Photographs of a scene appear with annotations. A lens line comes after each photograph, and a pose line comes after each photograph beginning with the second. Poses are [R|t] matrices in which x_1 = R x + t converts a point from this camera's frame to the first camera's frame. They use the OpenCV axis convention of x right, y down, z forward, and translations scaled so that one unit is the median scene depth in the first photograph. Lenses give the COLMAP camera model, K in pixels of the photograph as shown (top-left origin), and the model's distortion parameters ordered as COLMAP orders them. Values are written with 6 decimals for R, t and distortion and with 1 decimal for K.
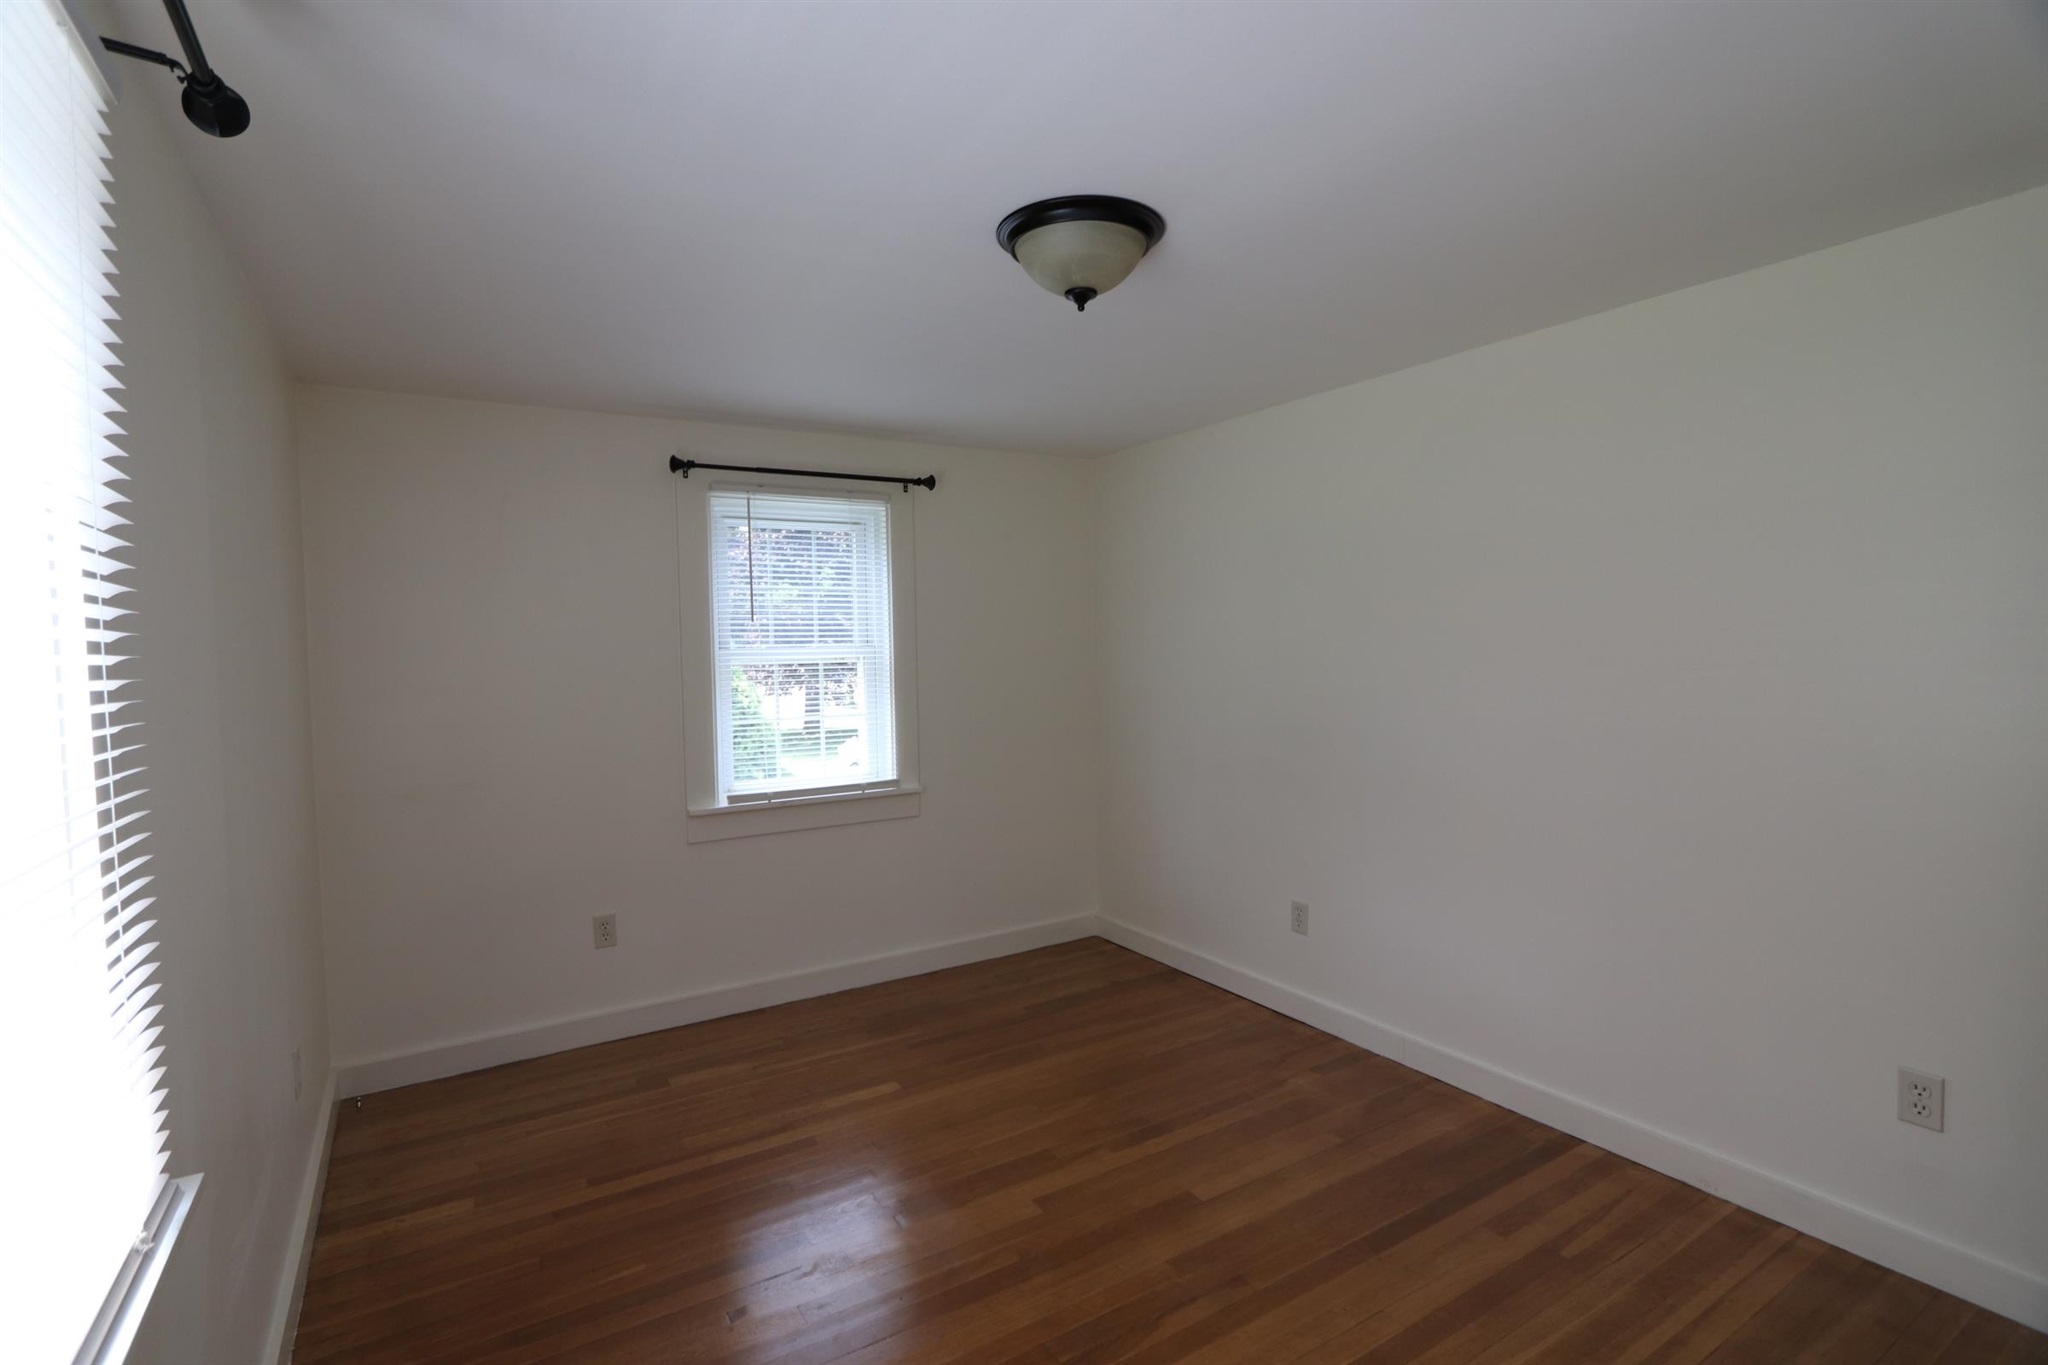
lens RADIAL K [[930.9, 0, 1014.8], [0, 930.9, 680.3], [0, 0, 1]] dist [-0.018803, 0.002483]
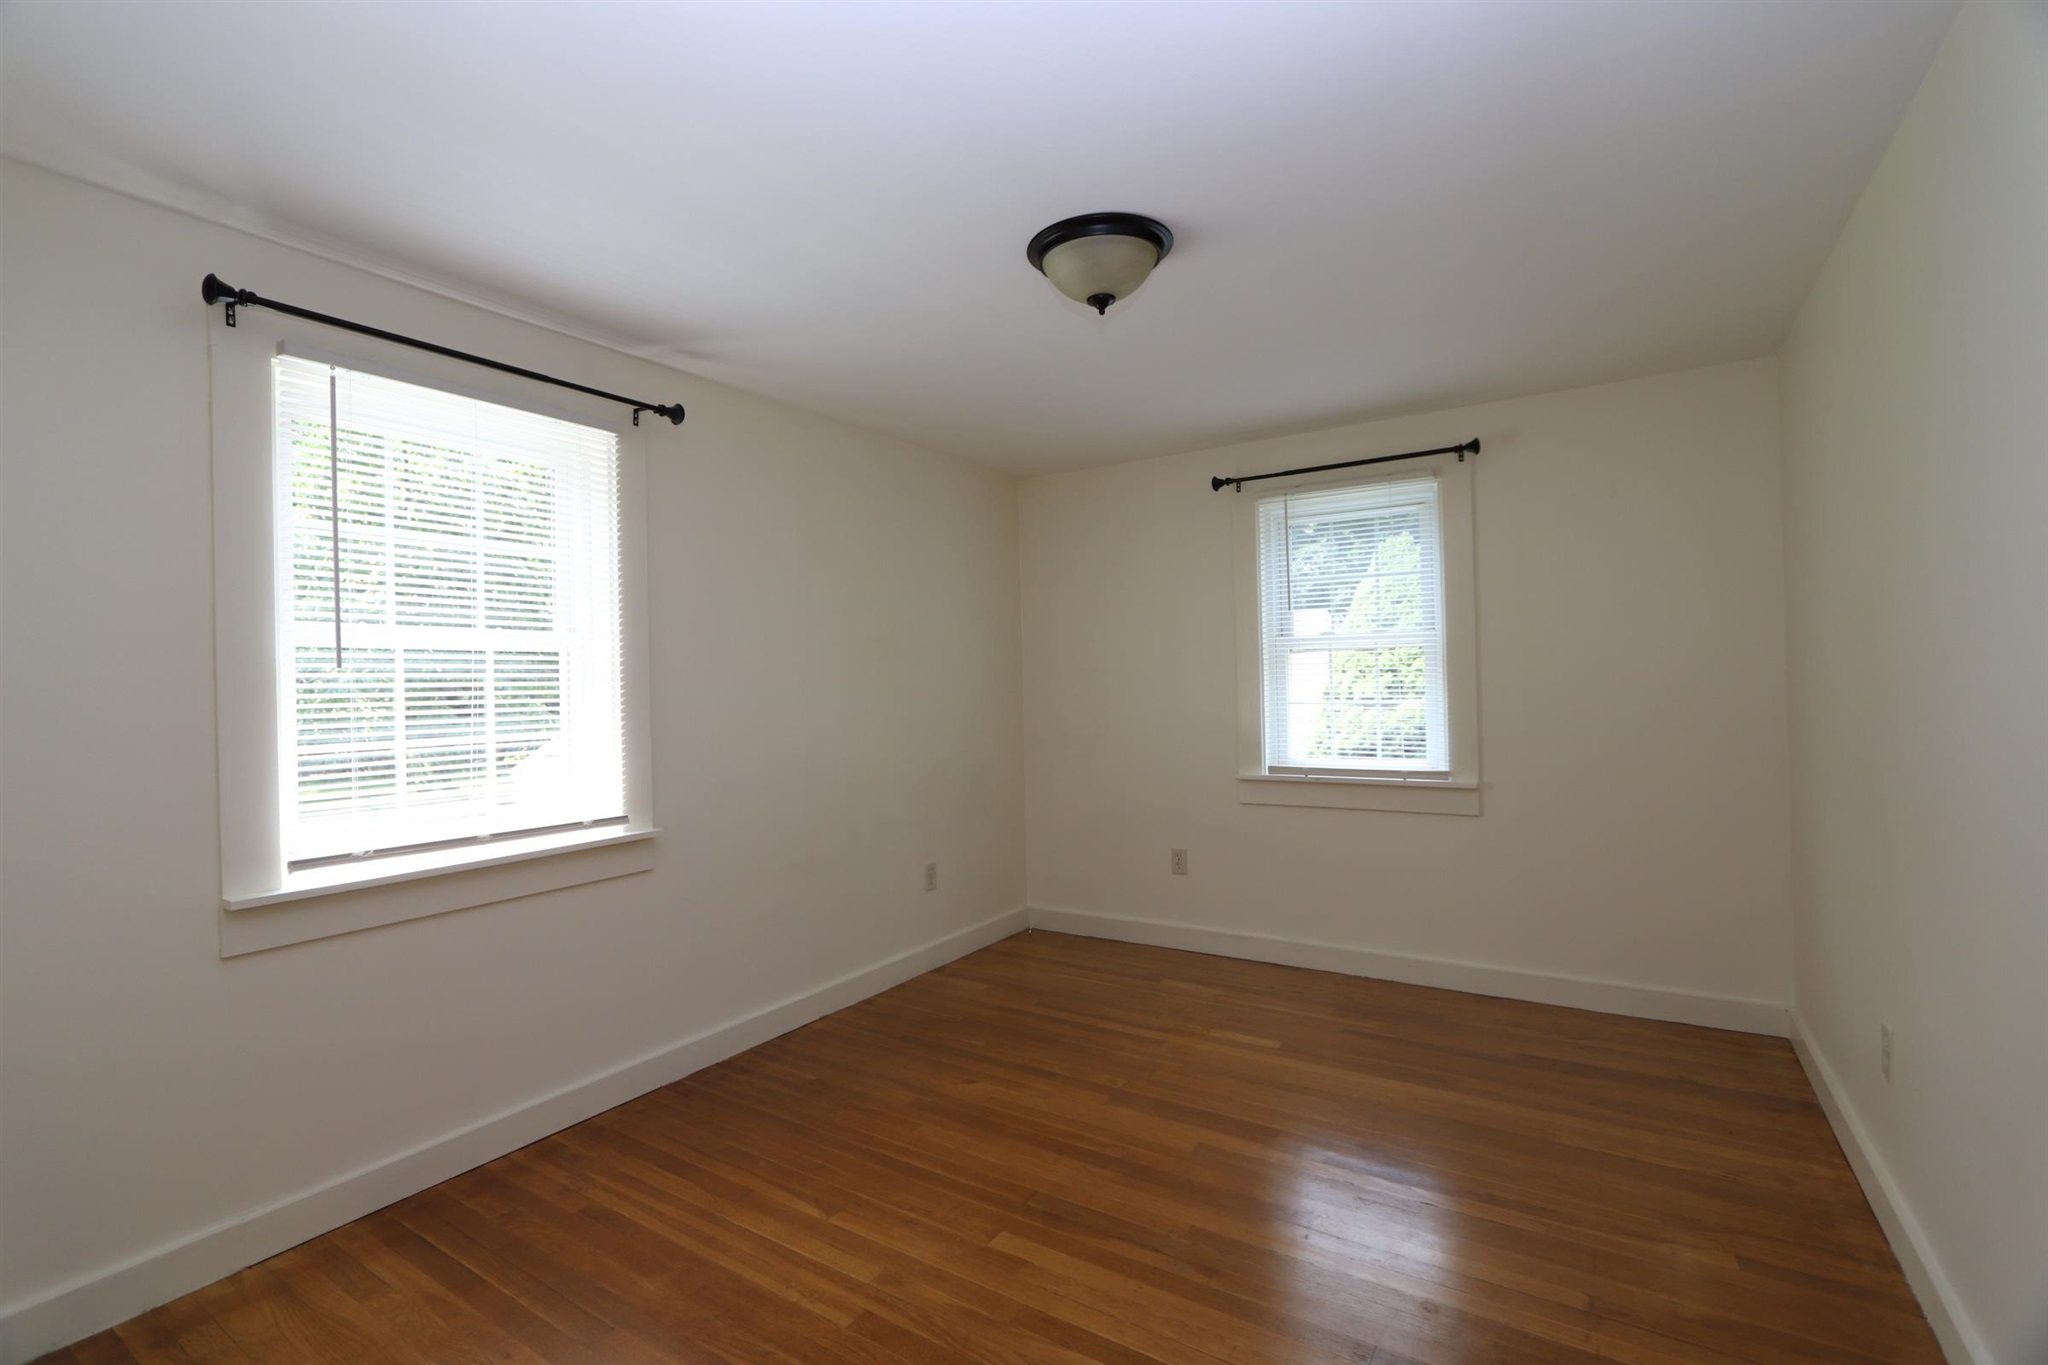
lens RADIAL K [[930.9, 0, 1004.3], [0, 930.9, 681.3], [0, 0, 1]] dist [-0.018803, 0.002483]
pose [[0.426080, 0.009914, -0.904631, 0.614603], [-0.021267, 0.999773, 0.000940, 0.028774], [0.904435, 0.018838, 0.426195, 0.240109]]
